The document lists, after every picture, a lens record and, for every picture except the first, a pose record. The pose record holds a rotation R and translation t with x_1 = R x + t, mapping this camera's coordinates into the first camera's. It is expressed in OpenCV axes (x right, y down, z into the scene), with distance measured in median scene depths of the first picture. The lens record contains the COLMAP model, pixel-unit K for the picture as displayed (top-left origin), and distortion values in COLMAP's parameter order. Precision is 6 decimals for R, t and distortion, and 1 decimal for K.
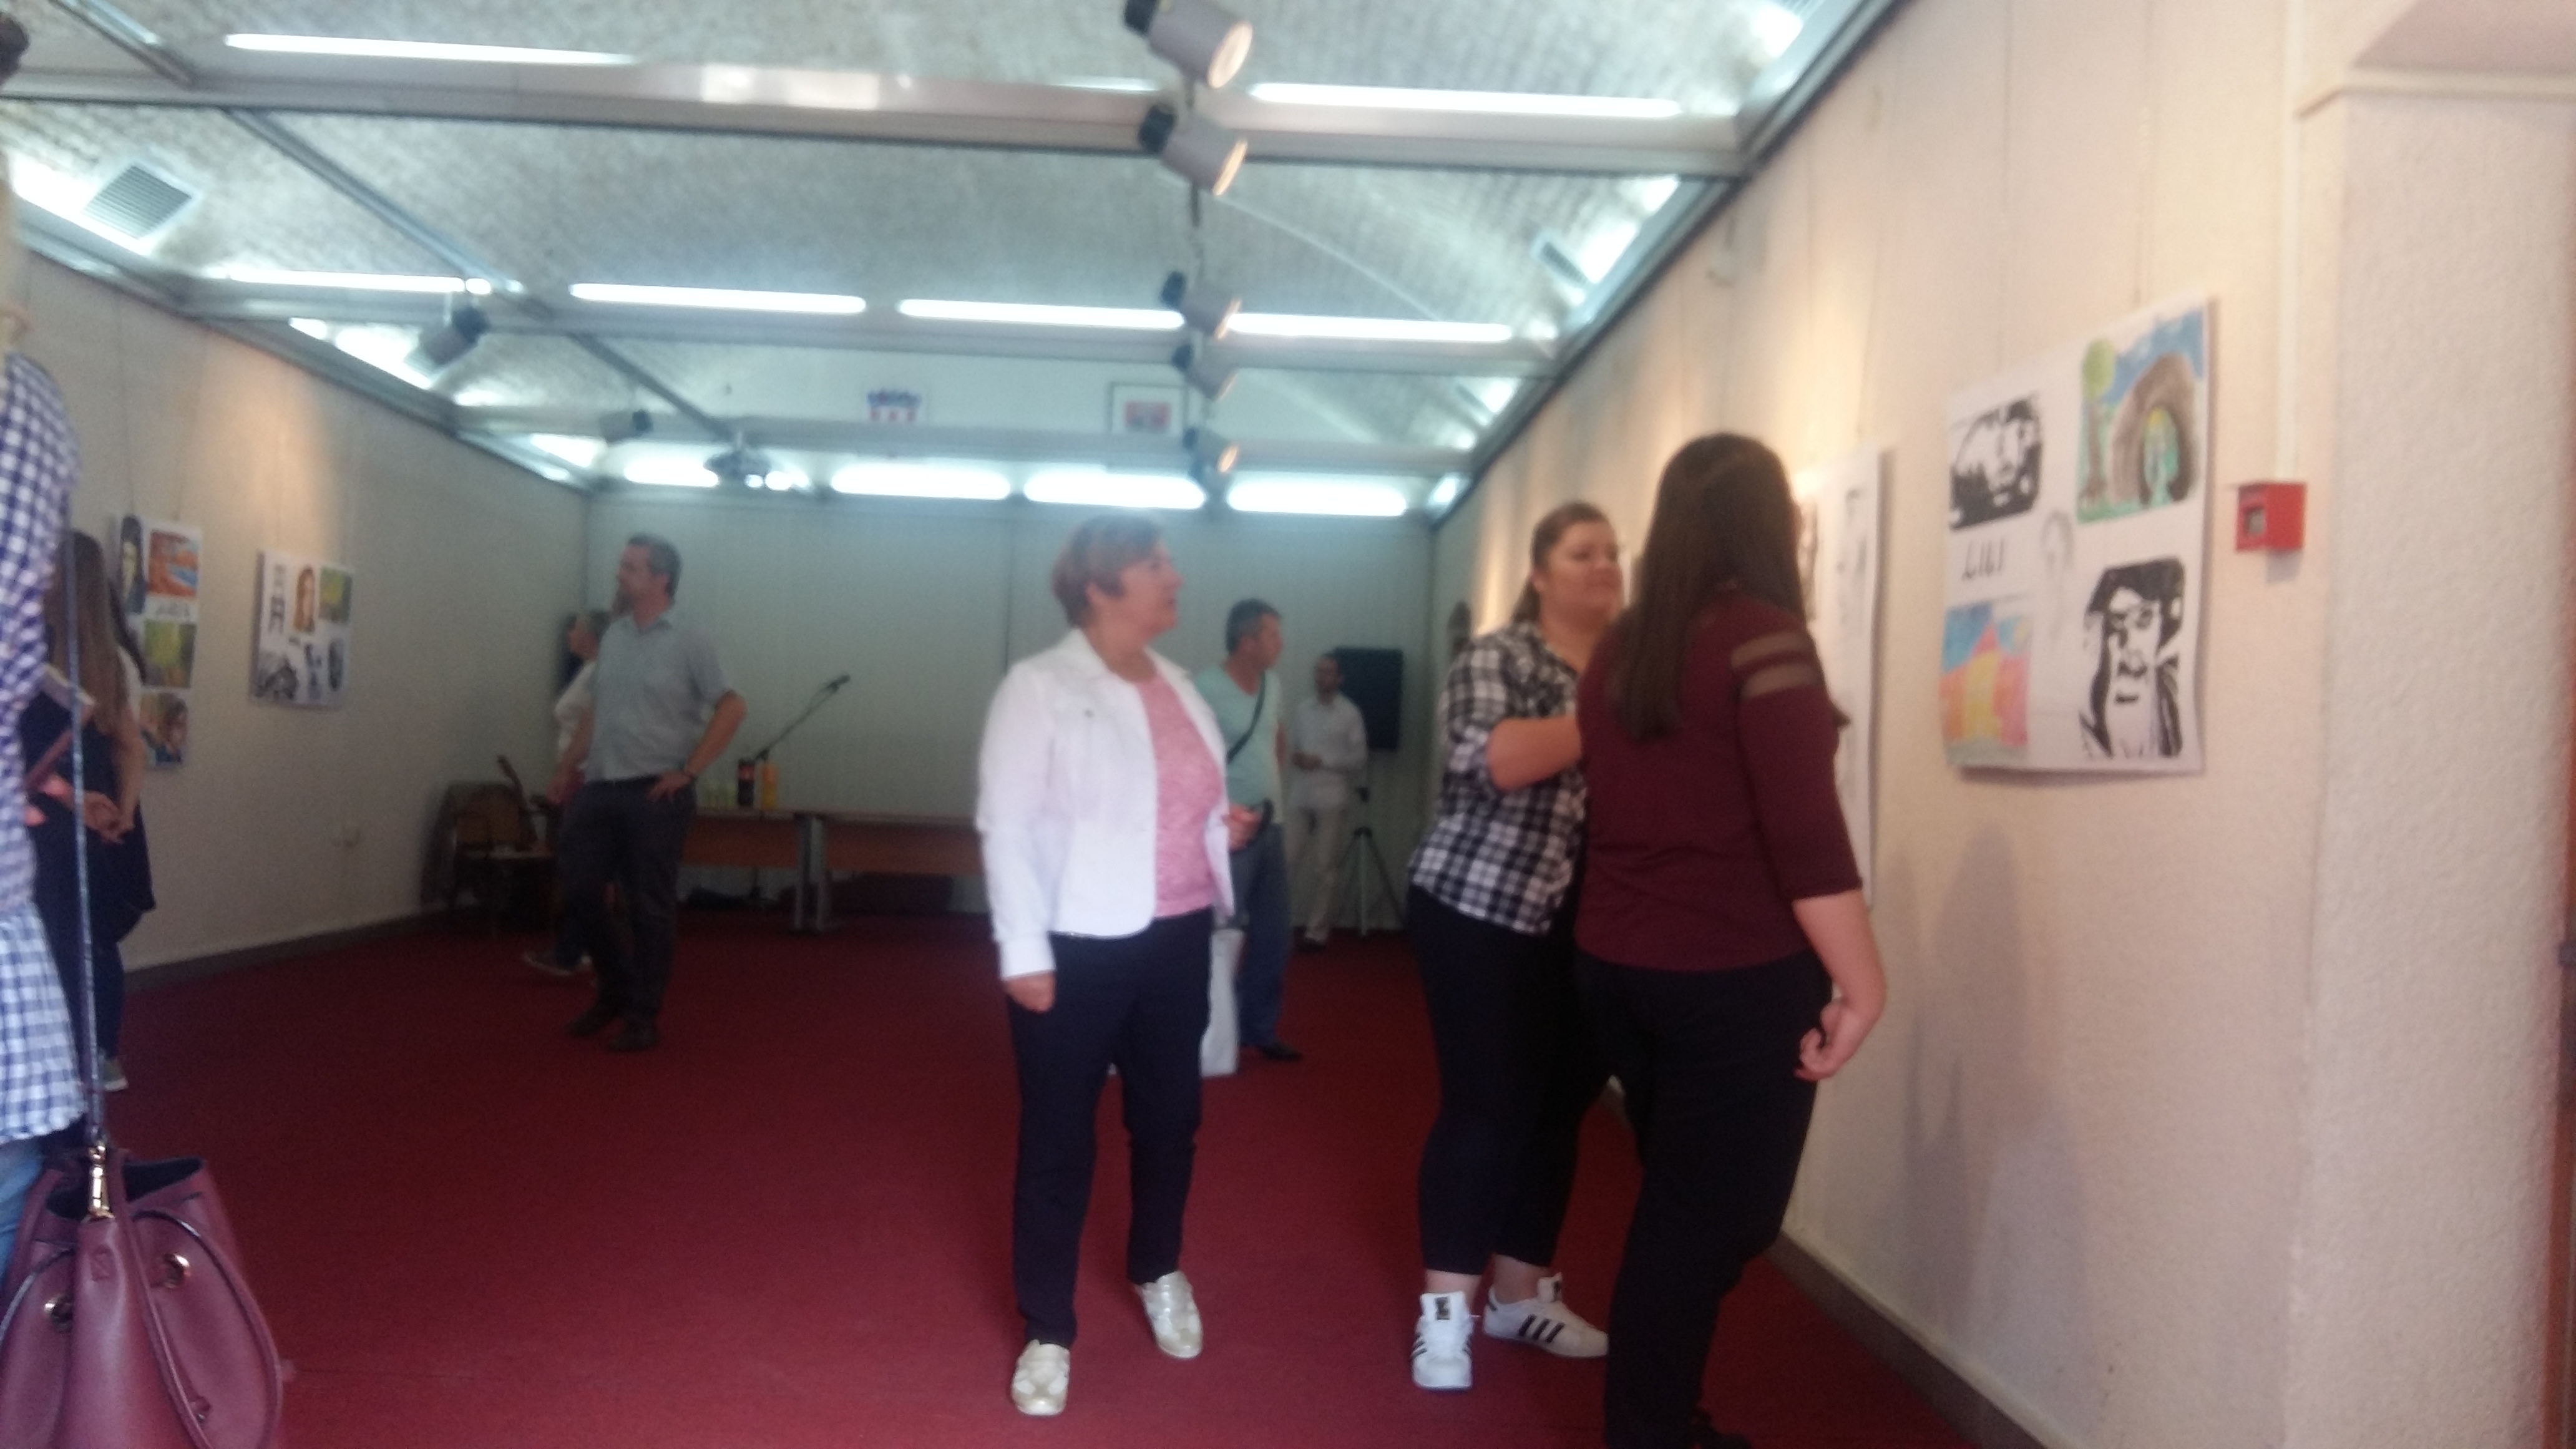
lens RADIAL K [[2035.9, 0, 1277.0], [0, 2035.9, 719.2], [0, 0, 1]] dist [-0.015194, -0.018957]
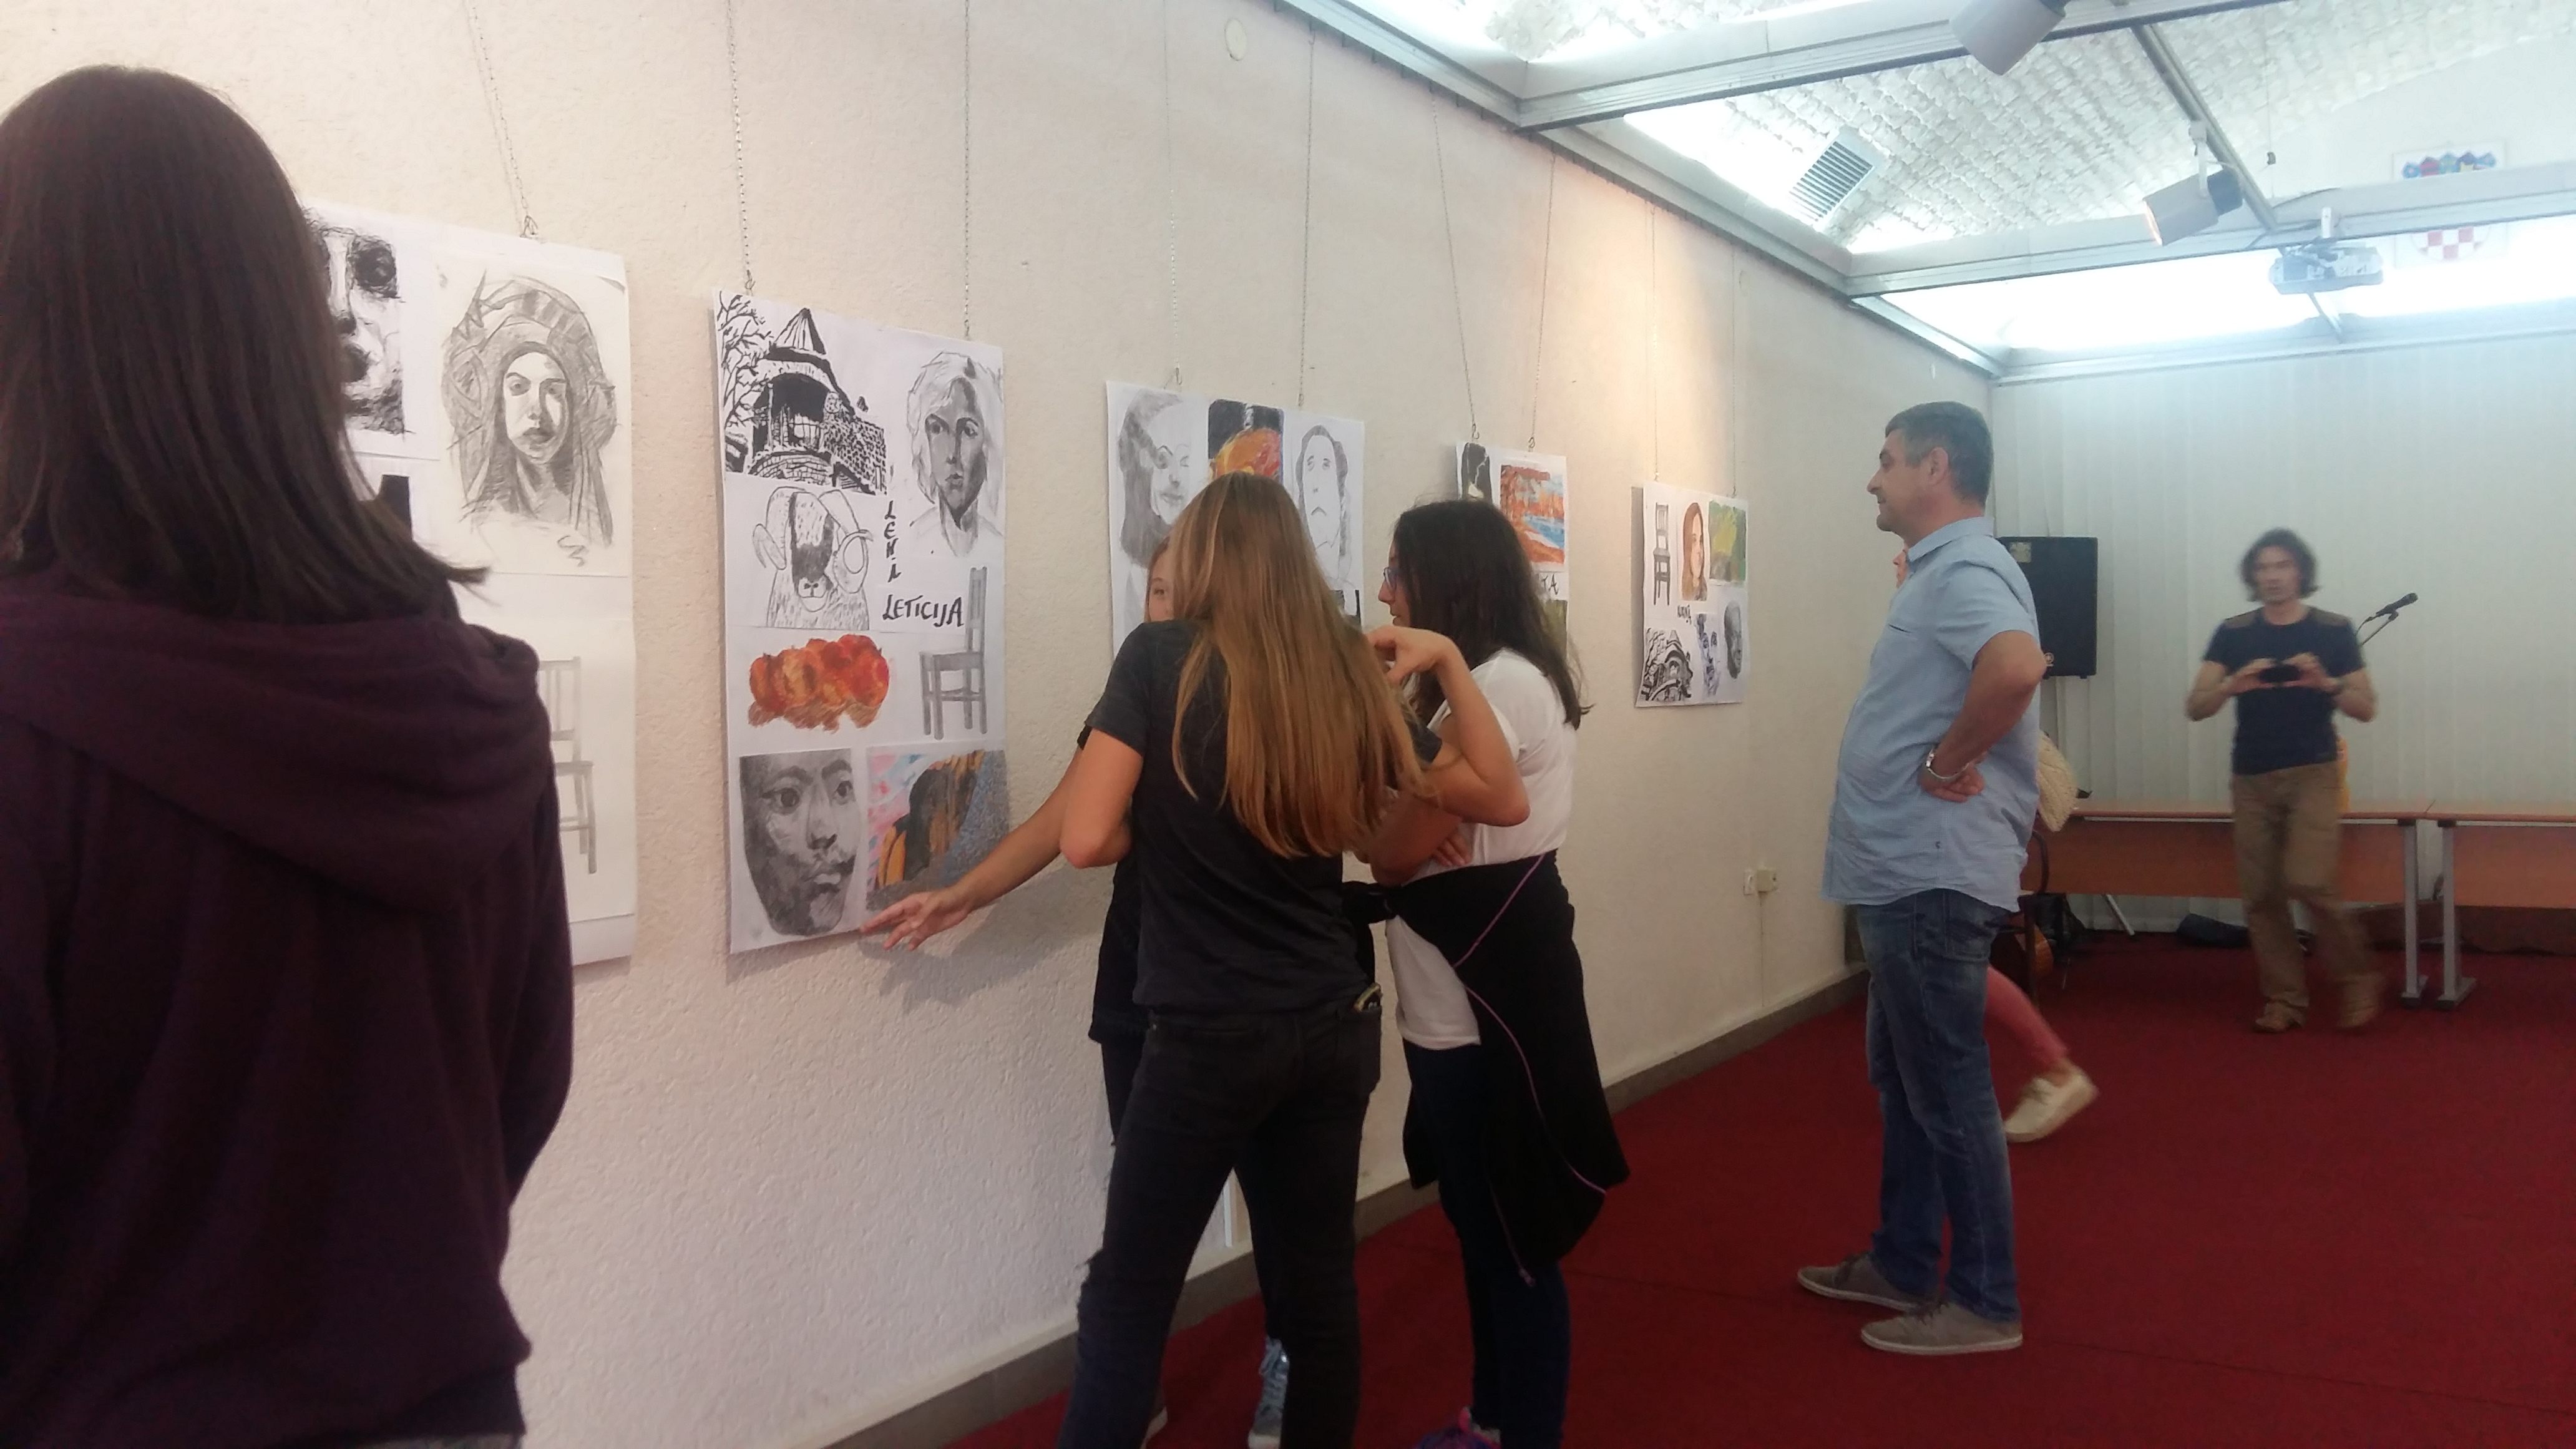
lens RADIAL K [[2035.9, 0, 1279.3], [0, 2035.9, 741.9], [0, 0, 1]] dist [-0.015194, -0.018957]
pose [[0.831077, -0.049159, -0.553981, -0.241145], [0.072496, 0.997163, 0.020272, -0.020751], [0.551412, -0.057009, 0.832283, 0.381582]]
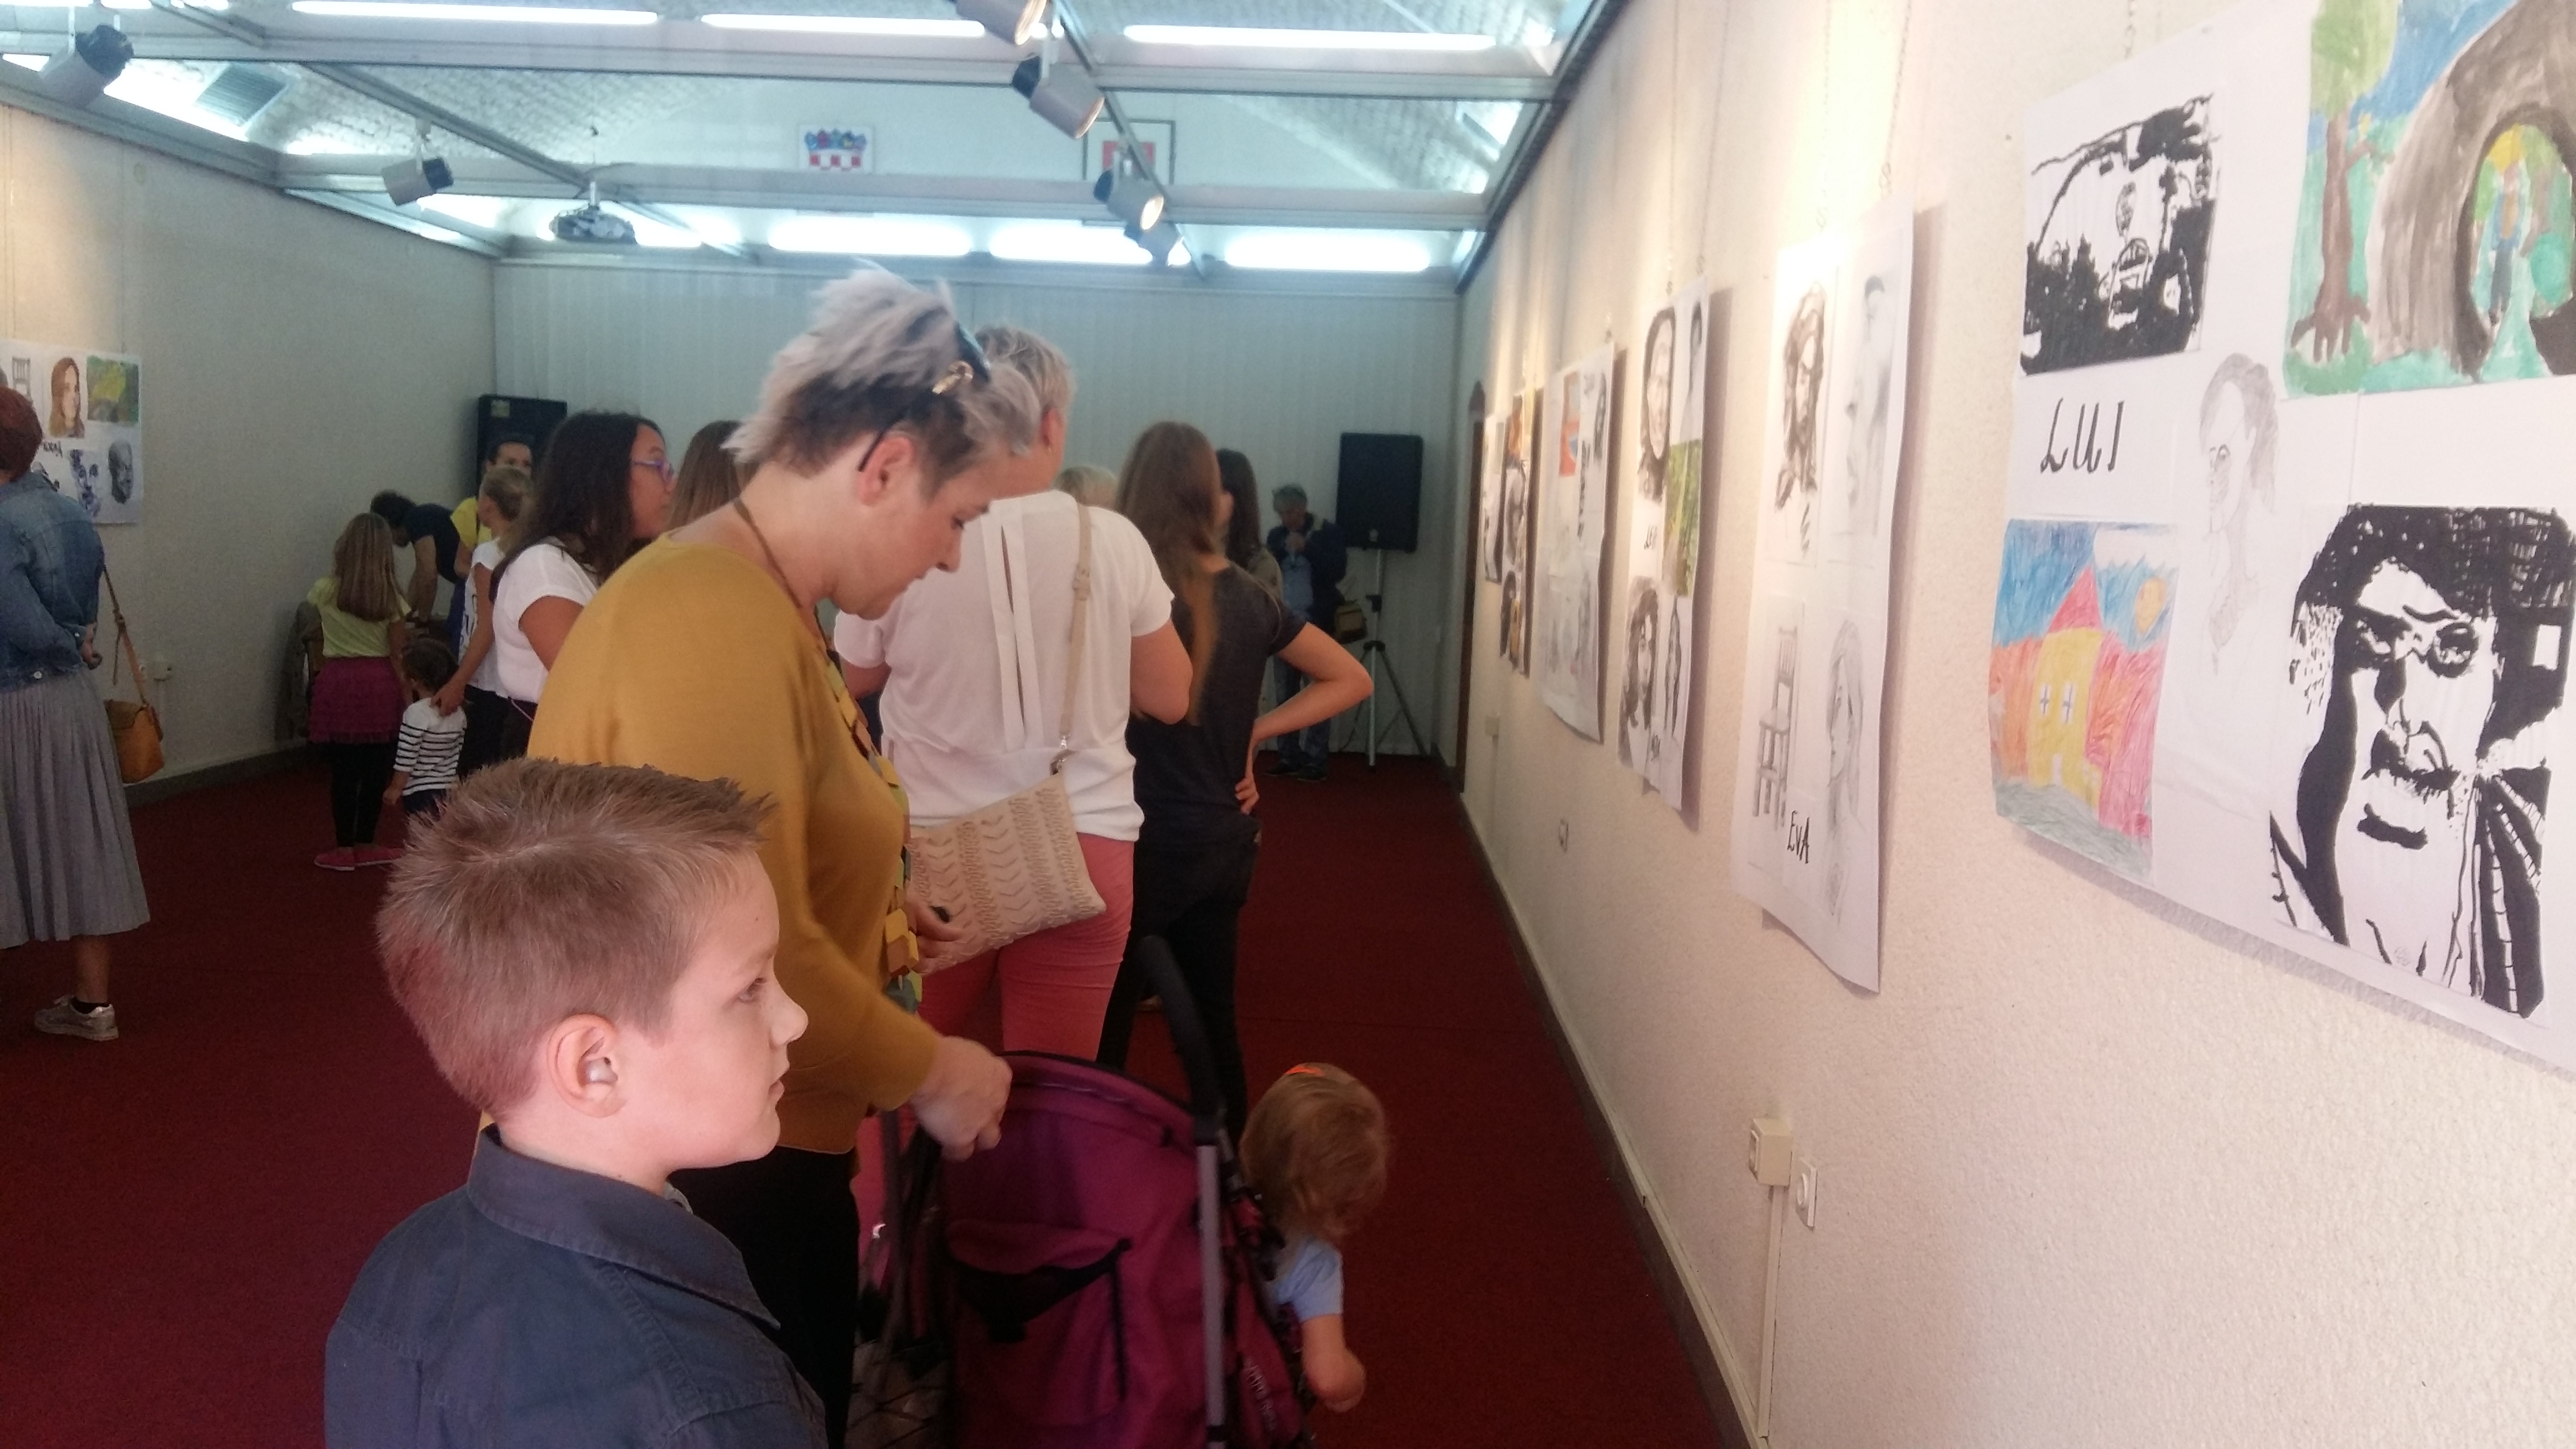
lens RADIAL K [[2035.9, 0, 1281.4], [0, 2035.9, 726.3], [0, 0, 1]] dist [-0.015194, -0.018957]
pose [[0.998643, 0.003055, -0.051983, 0.074234], [0.003505, 0.992071, 0.125633, -0.030263], [0.051955, -0.125645, 0.990714, 0.203000]]
